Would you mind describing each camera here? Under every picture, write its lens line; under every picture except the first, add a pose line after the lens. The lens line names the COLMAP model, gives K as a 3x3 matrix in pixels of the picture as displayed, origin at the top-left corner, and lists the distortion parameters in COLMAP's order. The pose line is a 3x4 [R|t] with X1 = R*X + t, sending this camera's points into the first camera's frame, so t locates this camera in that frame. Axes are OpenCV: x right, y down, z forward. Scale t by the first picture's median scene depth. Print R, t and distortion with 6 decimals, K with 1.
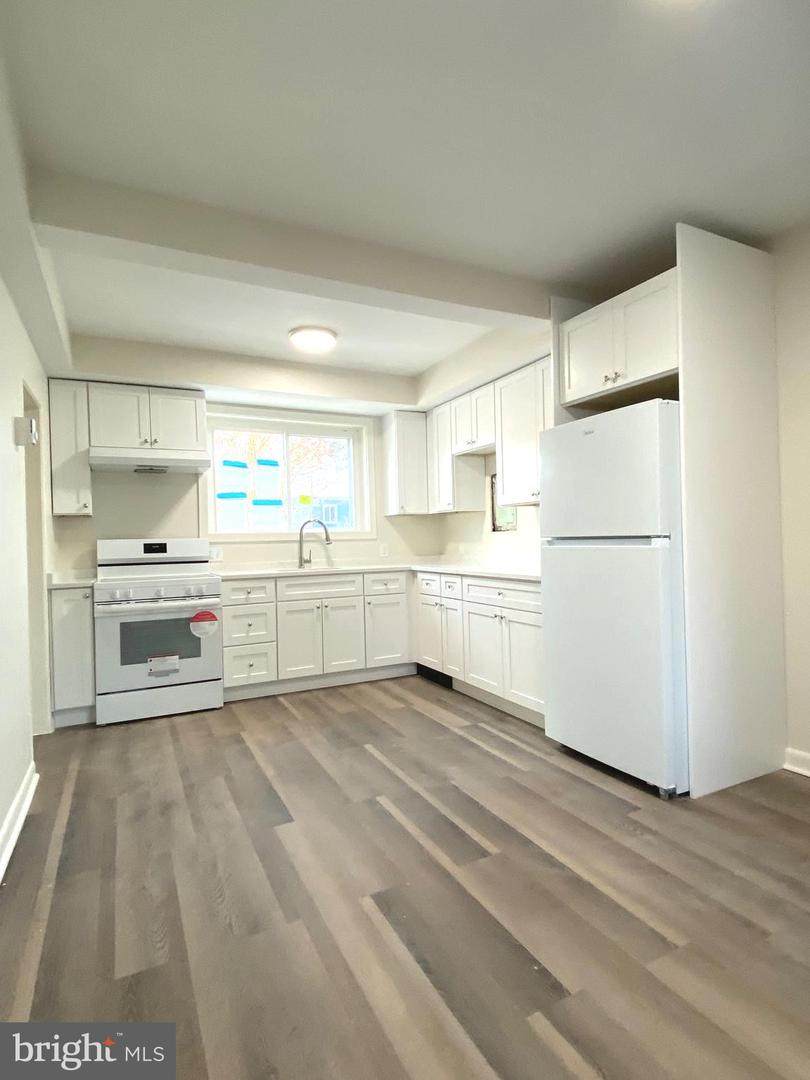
lens RADIAL K [[556.5, 0, 405.0], [0, 556.5, 540.0], [0, 0, 1]] dist [0.086377, -0.092769]
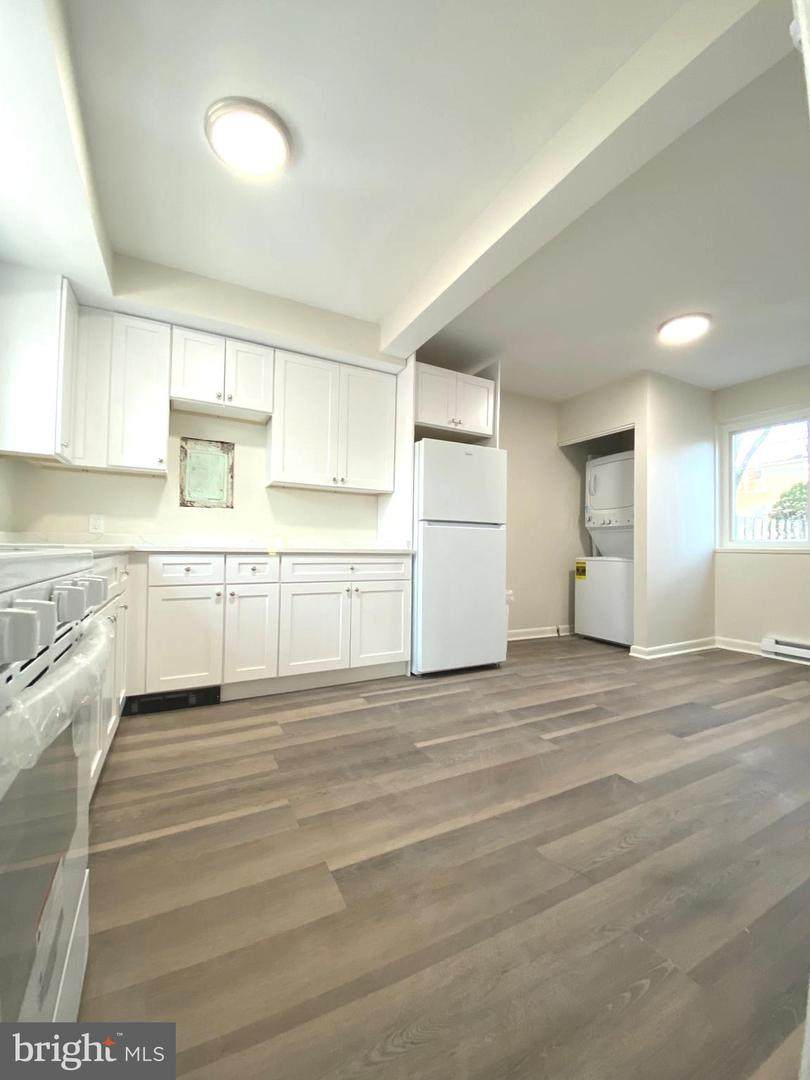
lens RADIAL K [[429.1, 0, 406.6], [0, 429.1, 536.5], [0, 0, 1]] dist [0.028139, -0.027166]
pose [[-0.016867, 0.050792, 0.998567, -0.623616], [-0.016209, 0.998564, -0.051065, 0.073034], [-0.999726, -0.017047, -0.016019, 0.882269]]
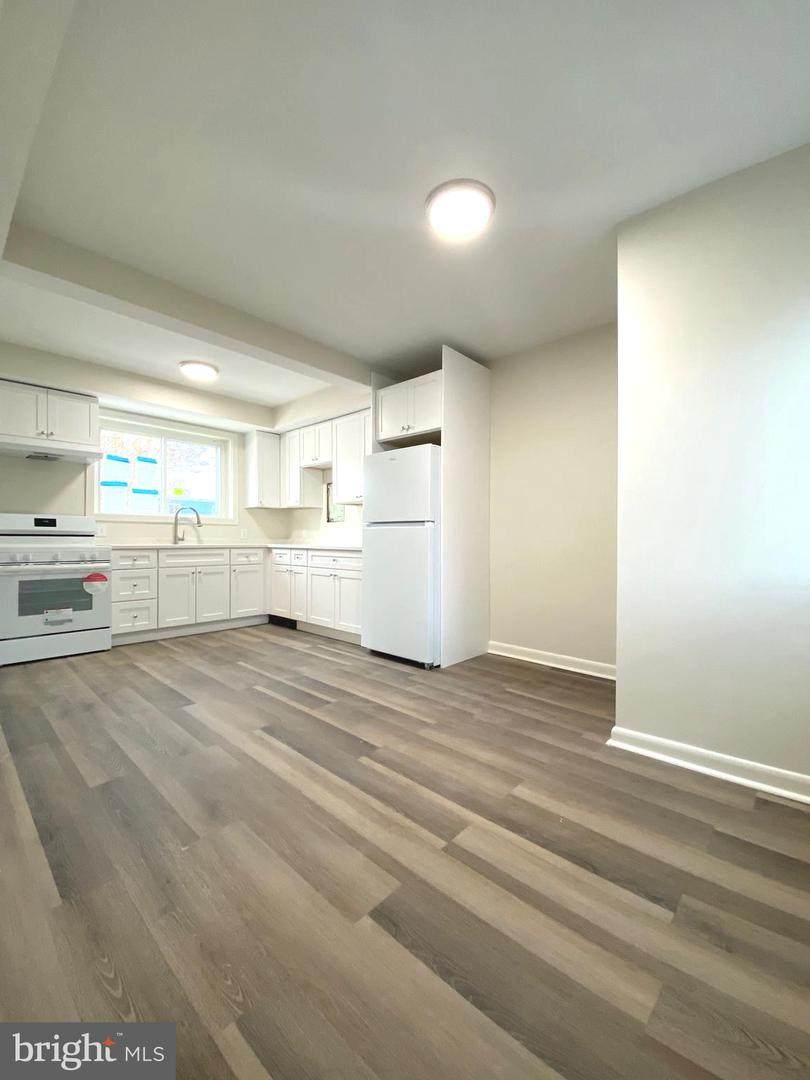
lens RADIAL K [[429.1, 0, 406.6], [0, 429.1, 536.5], [0, 0, 1]] dist [0.028139, -0.027166]
pose [[0.933239, 0.030792, 0.357935, -0.063345], [-0.028218, 0.999525, -0.012414, 0.039718], [-0.358147, 0.001485, 0.933664, -0.152741]]
